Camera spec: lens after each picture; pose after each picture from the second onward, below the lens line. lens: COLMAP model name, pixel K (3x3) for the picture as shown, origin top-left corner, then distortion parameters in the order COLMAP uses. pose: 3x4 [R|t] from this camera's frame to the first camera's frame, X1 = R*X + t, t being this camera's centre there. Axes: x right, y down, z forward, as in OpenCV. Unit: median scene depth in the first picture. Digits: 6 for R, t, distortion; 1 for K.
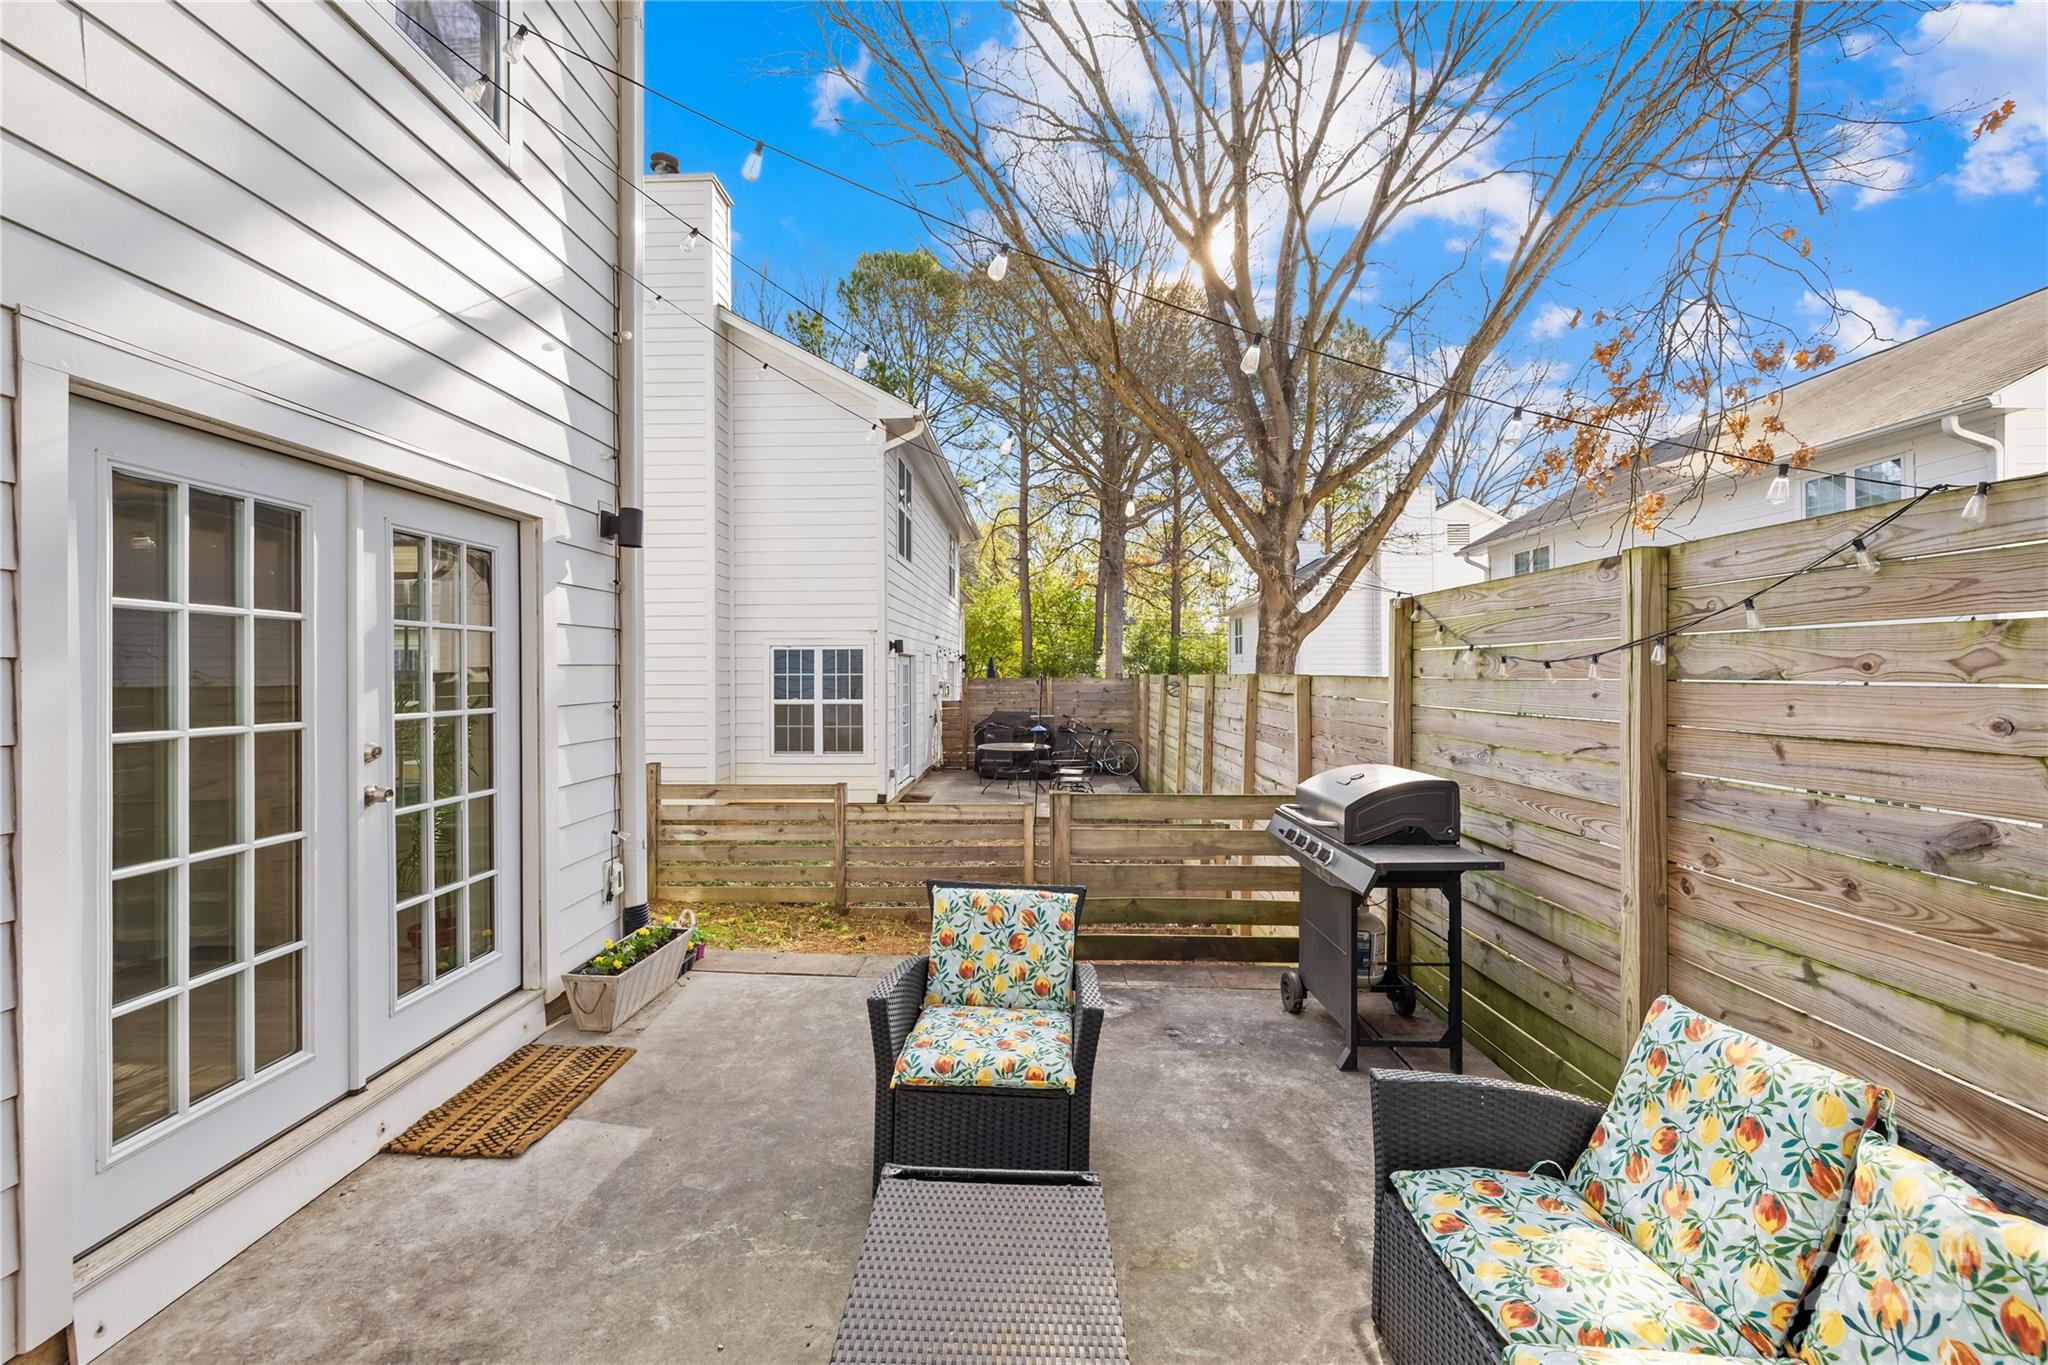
lens RADIAL K [[877.0, 0, 999.4], [0, 877.0, 665.2], [0, 0, 1]] dist [0.003174, -0.002147]
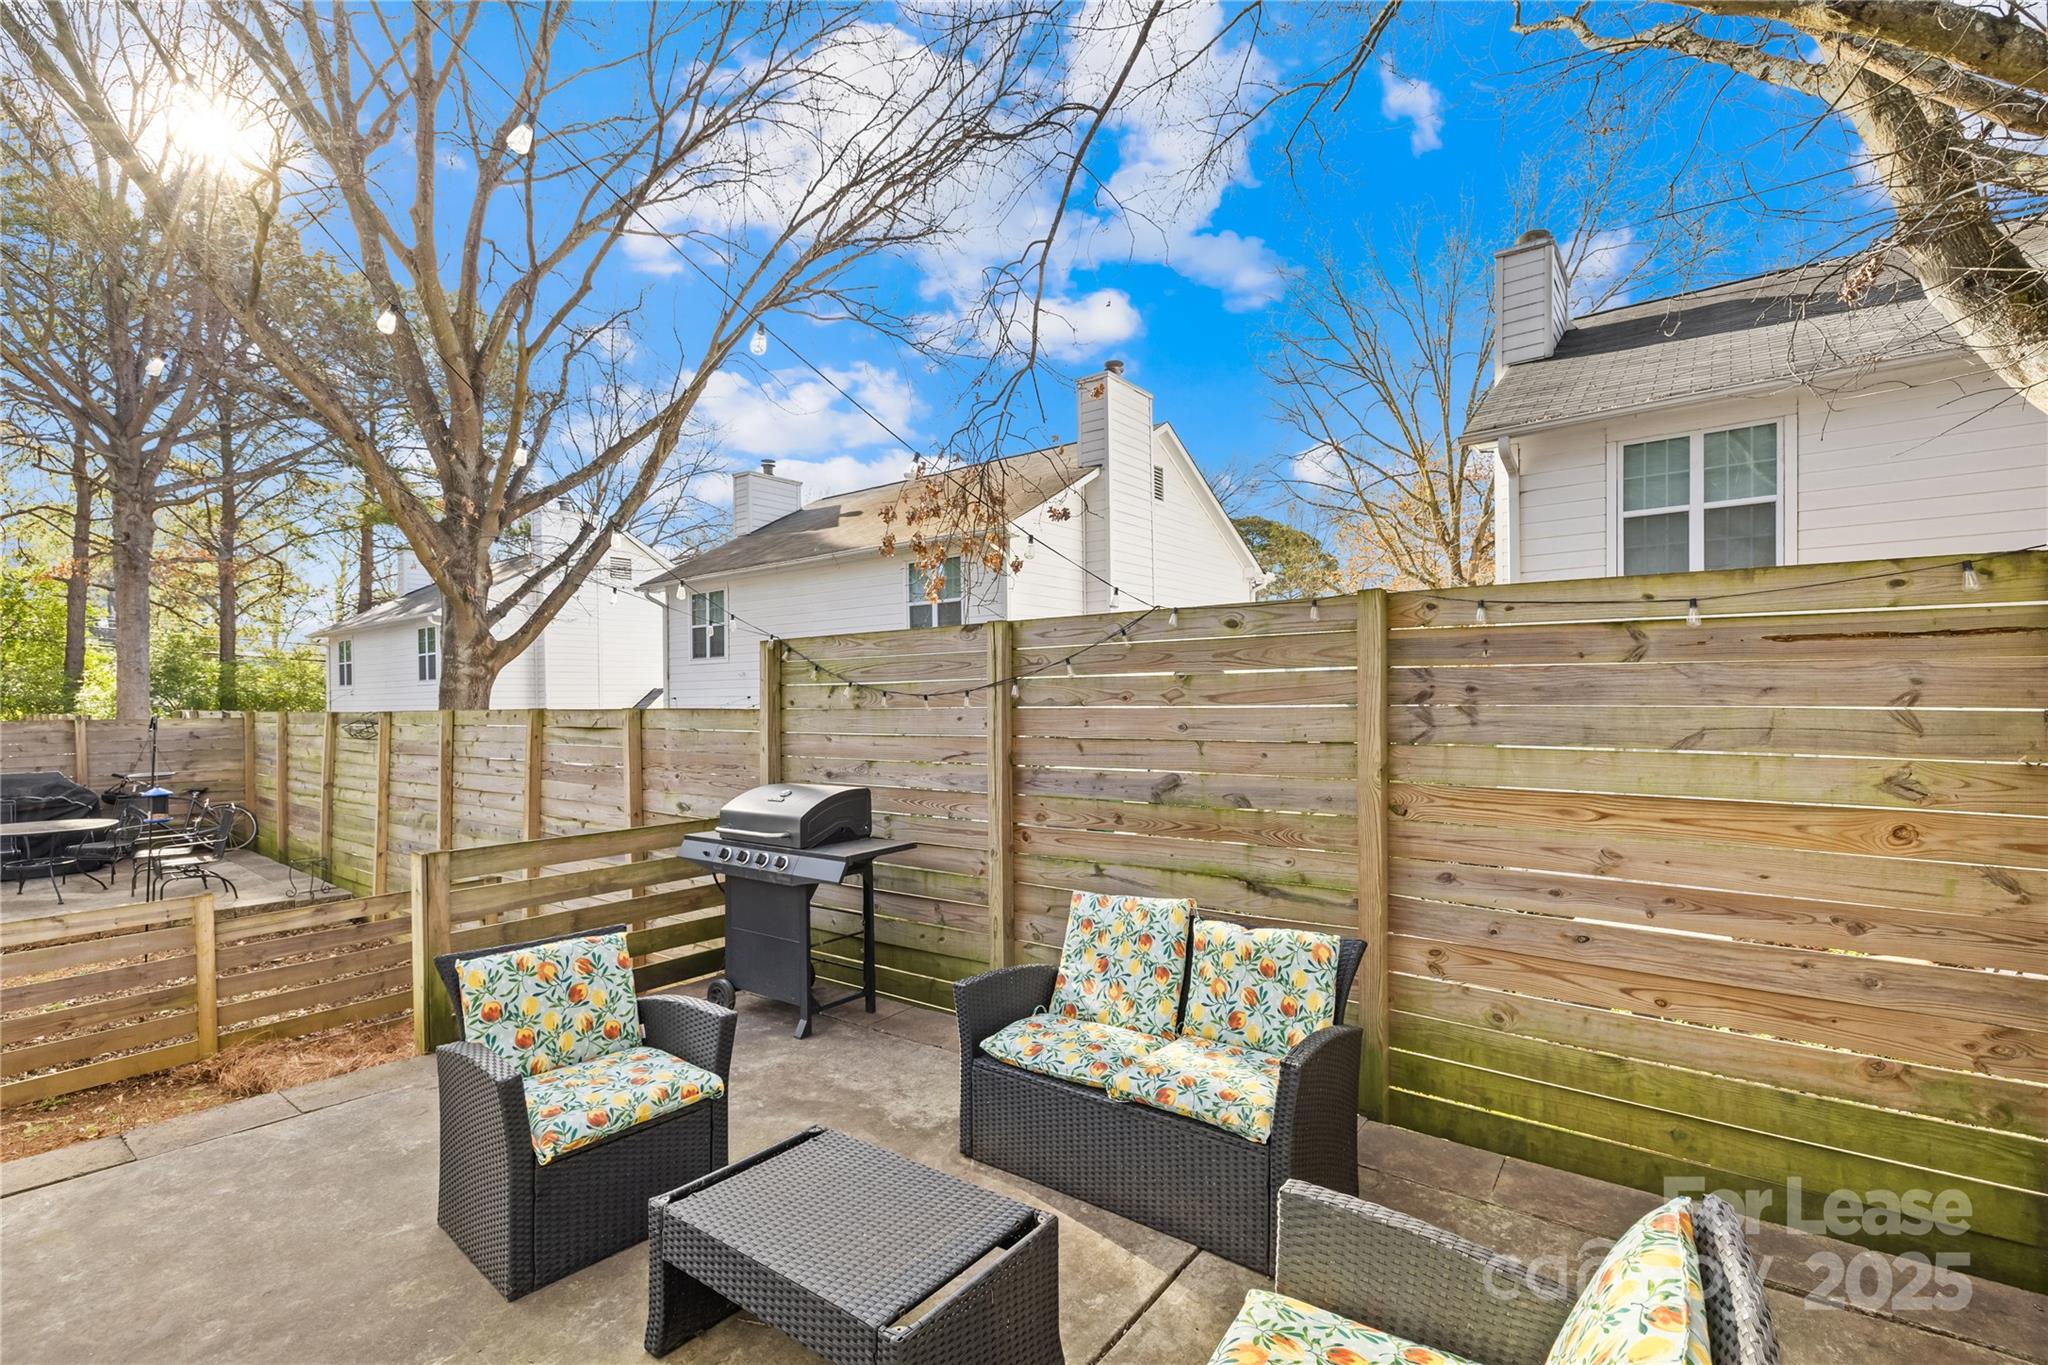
lens RADIAL K [[912.7, 0, 1048.9], [0, 912.7, 708.8], [0, 0, 1]] dist [-0.001857, 0.000219]
pose [[0.565474, -0.014029, 0.824647, -0.529815], [0.004452, 0.999893, 0.013958, -0.002936], [-0.824754, -0.004222, 0.565476, 0.028188]]
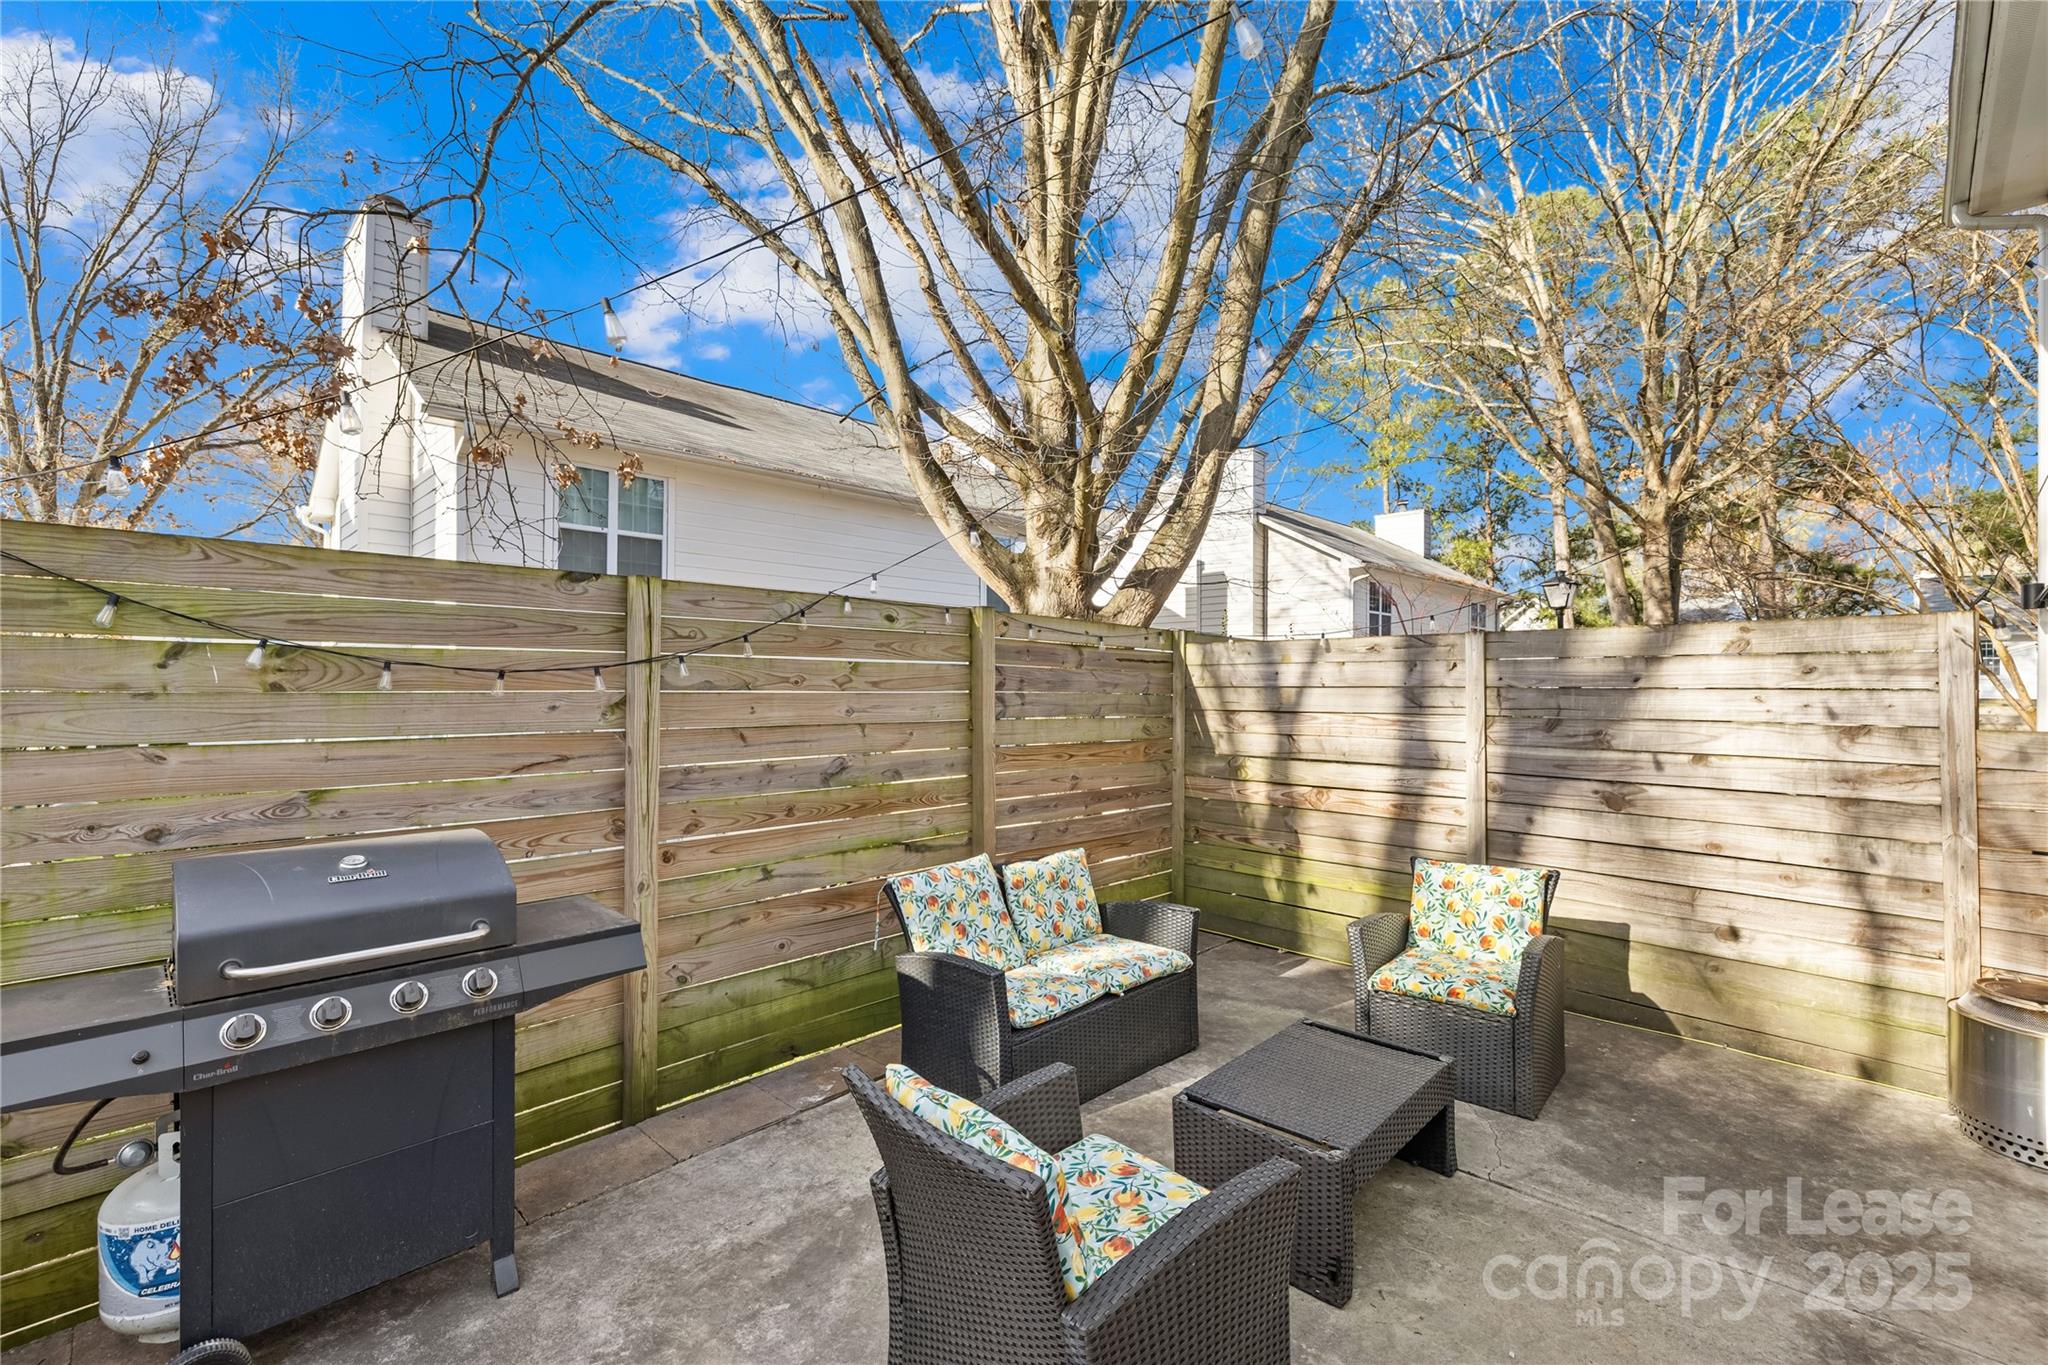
lens RADIAL K [[877.0, 0, 1016.3], [0, 877.0, 679.0], [0, 0, 1]] dist [0.003174, -0.002147]
pose [[-0.728073, 0.003045, 0.685493, -0.413140], [-0.010735, 0.999817, -0.015843, 0.013678], [-0.685415, -0.018893, -0.727907, 1.496768]]
